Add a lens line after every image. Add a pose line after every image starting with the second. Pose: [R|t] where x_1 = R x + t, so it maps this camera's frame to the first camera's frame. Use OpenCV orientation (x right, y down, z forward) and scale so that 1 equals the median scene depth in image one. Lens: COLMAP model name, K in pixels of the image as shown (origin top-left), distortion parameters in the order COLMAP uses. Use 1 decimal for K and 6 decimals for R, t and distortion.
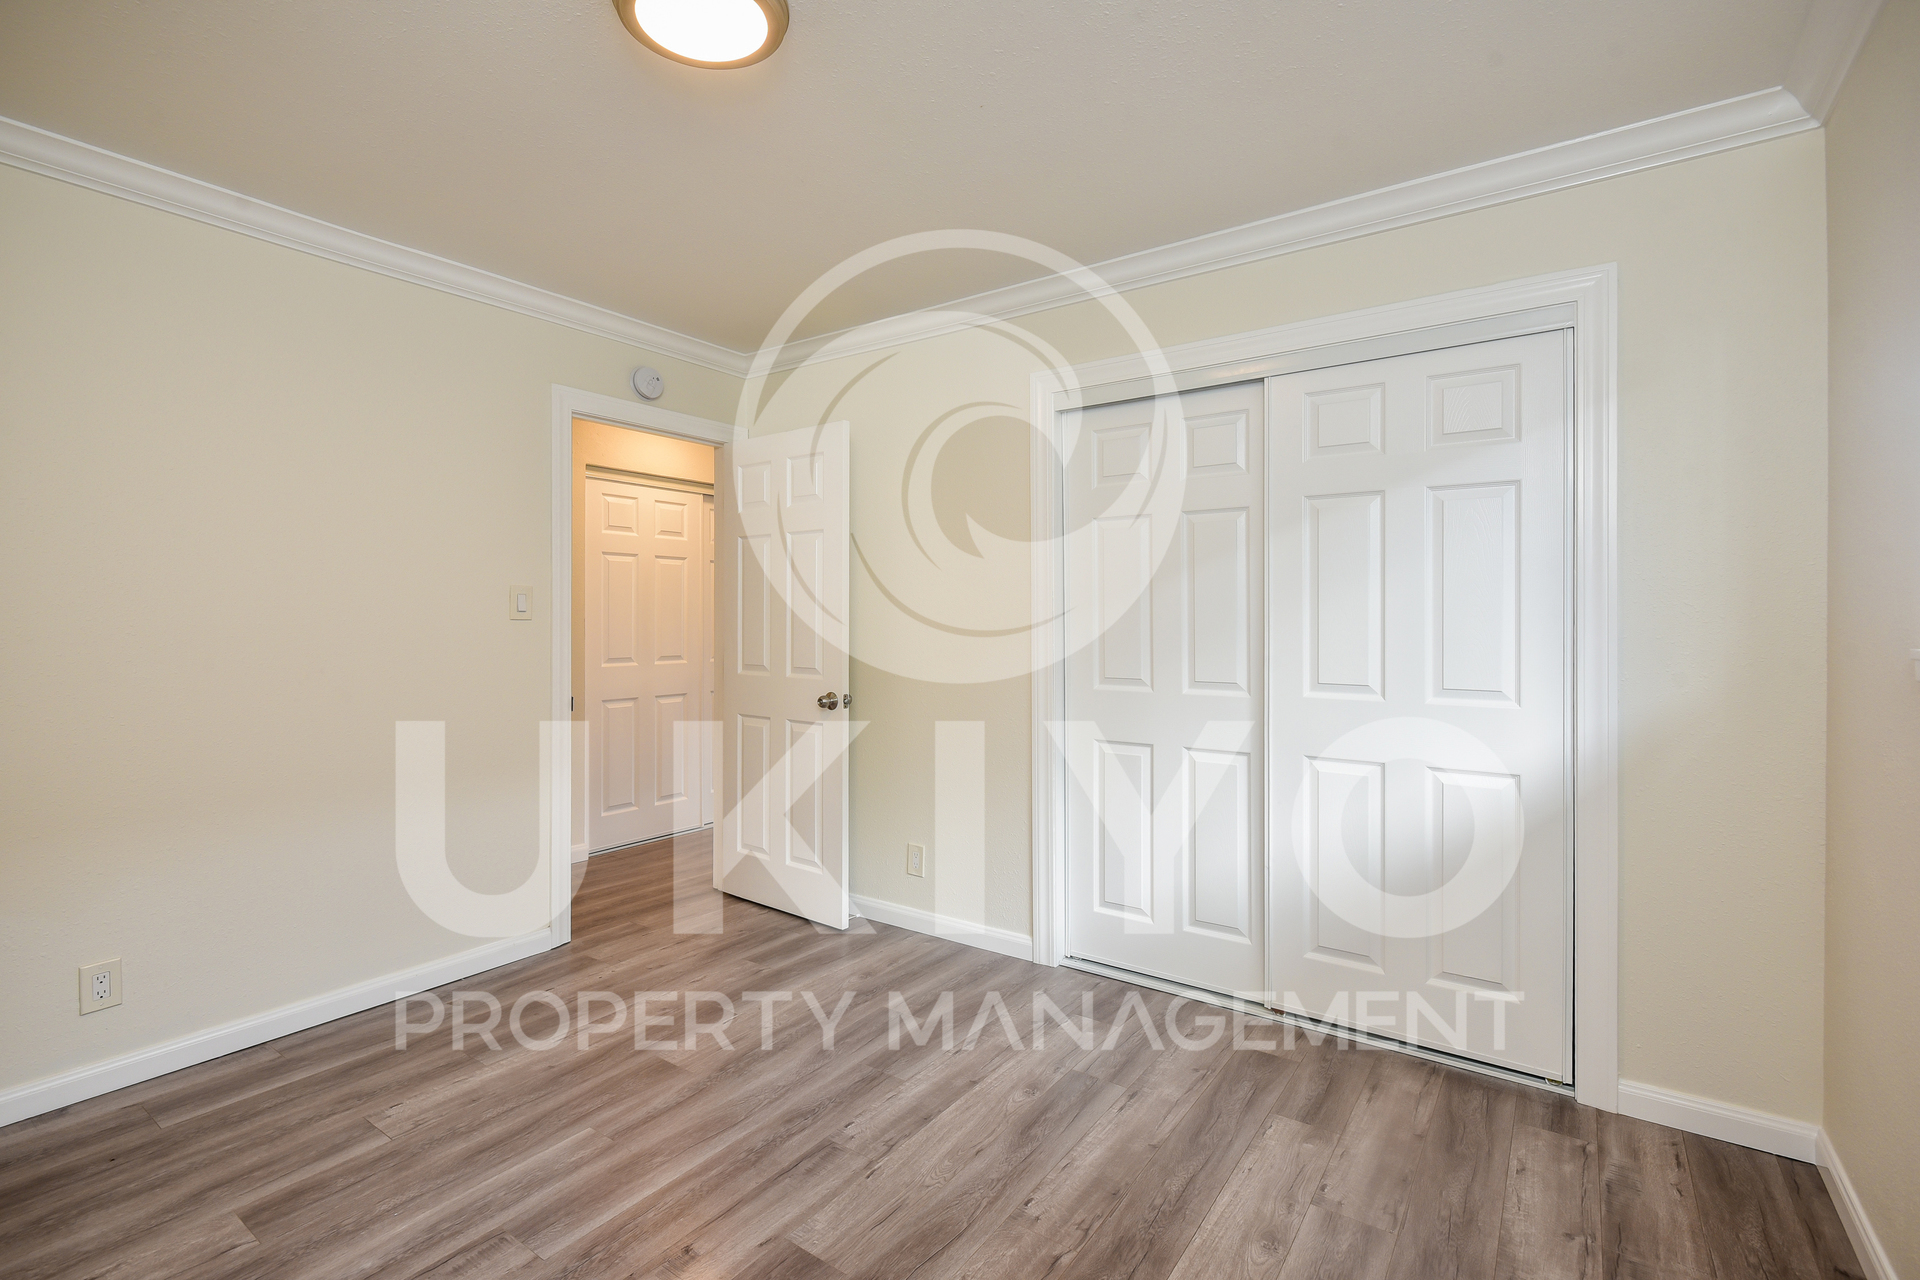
lens RADIAL K [[877.2, 0, 922.5], [0, 877.2, 620.5], [0, 0, 1]] dist [0.013983, 0.000148]
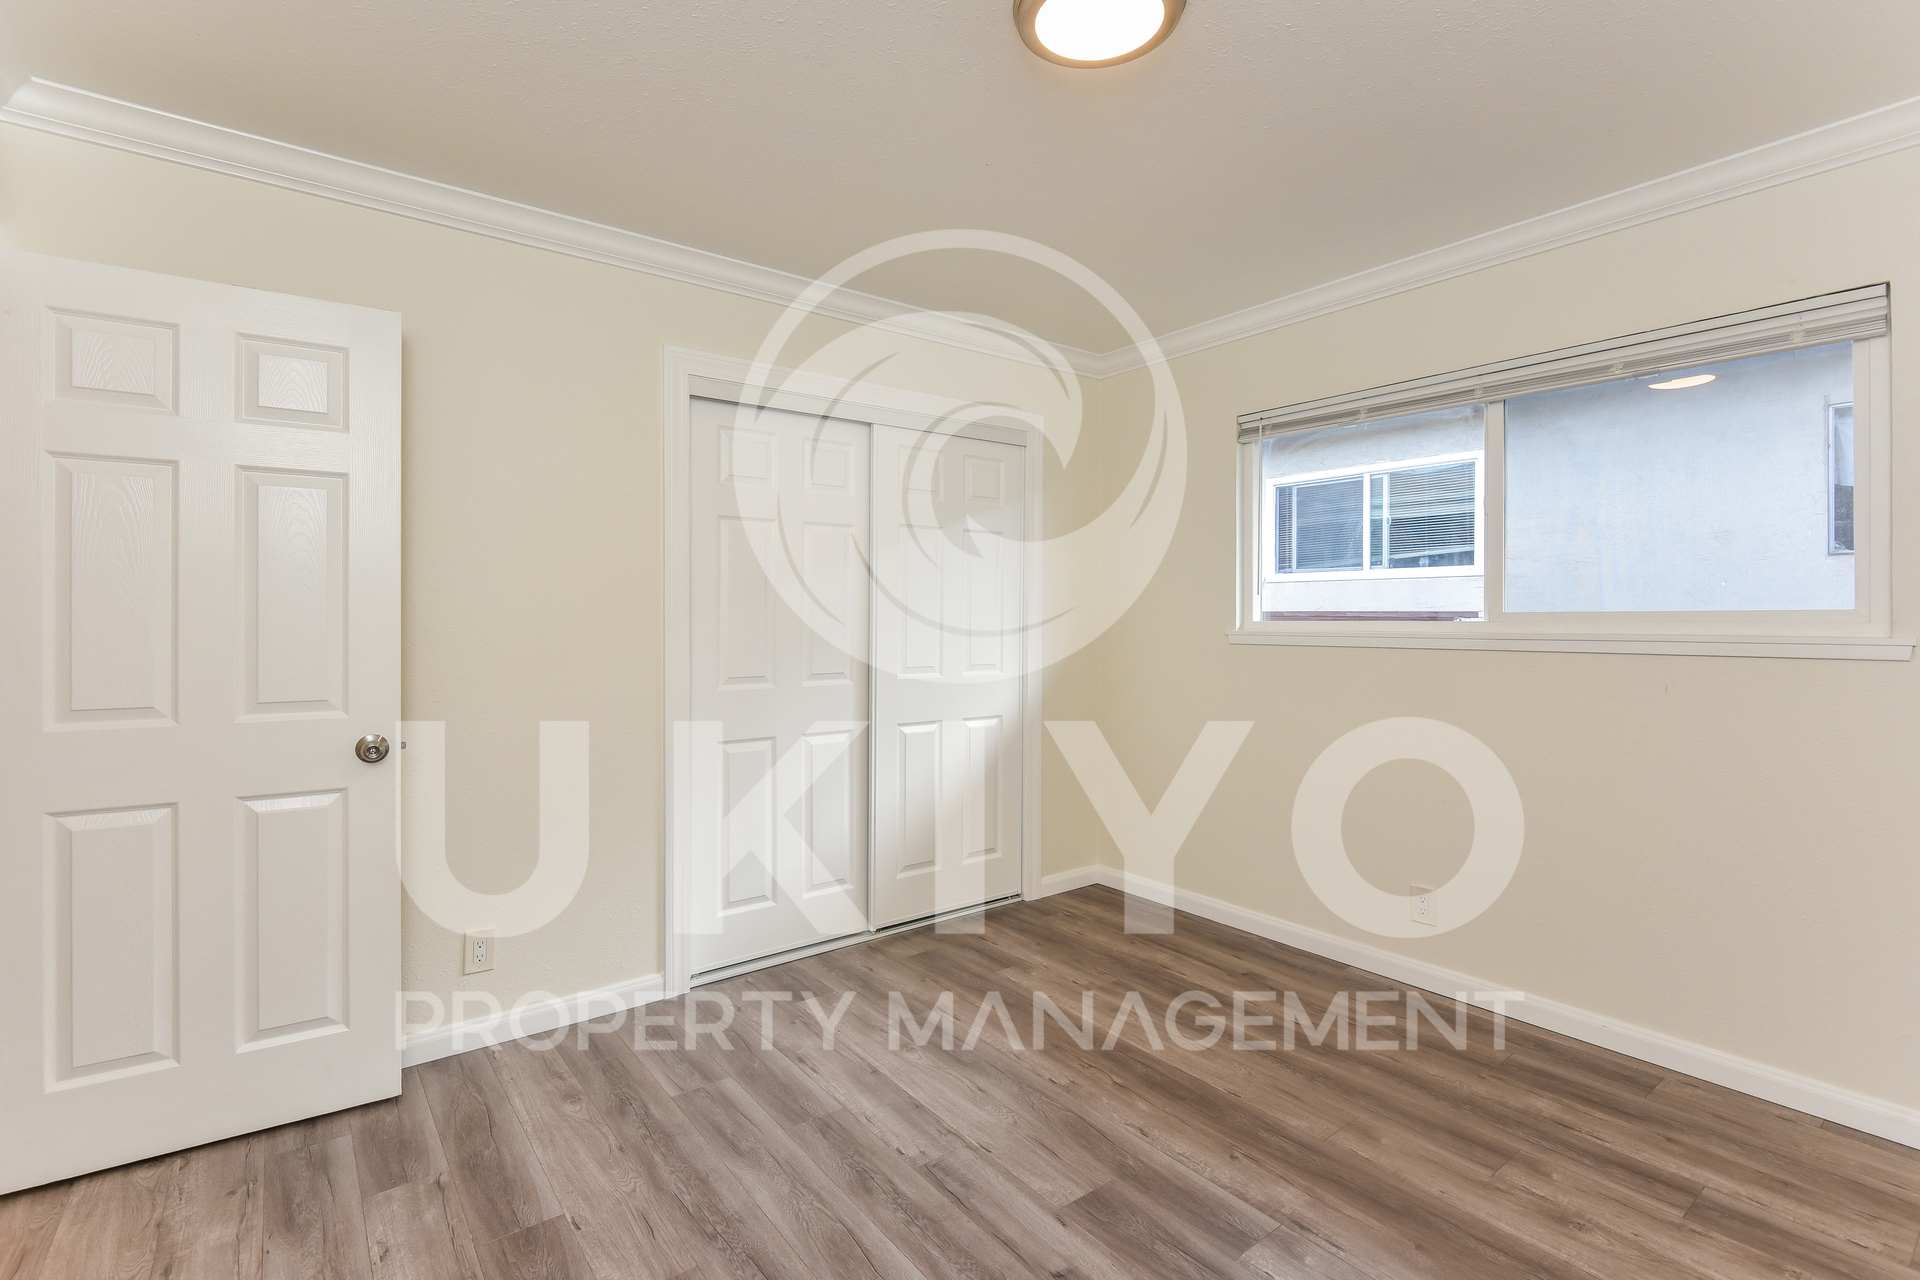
lens RADIAL K [[889.5, 0, 959.0], [0, 889.5, 628.8], [0, 0, 1]] dist [0.009007, -0.000257]
pose [[0.273266, -0.004636, 0.961927, -0.941994], [0.003960, 0.999985, 0.003694, 0.010699], [-0.961930, 0.002800, 0.273280, 0.651492]]
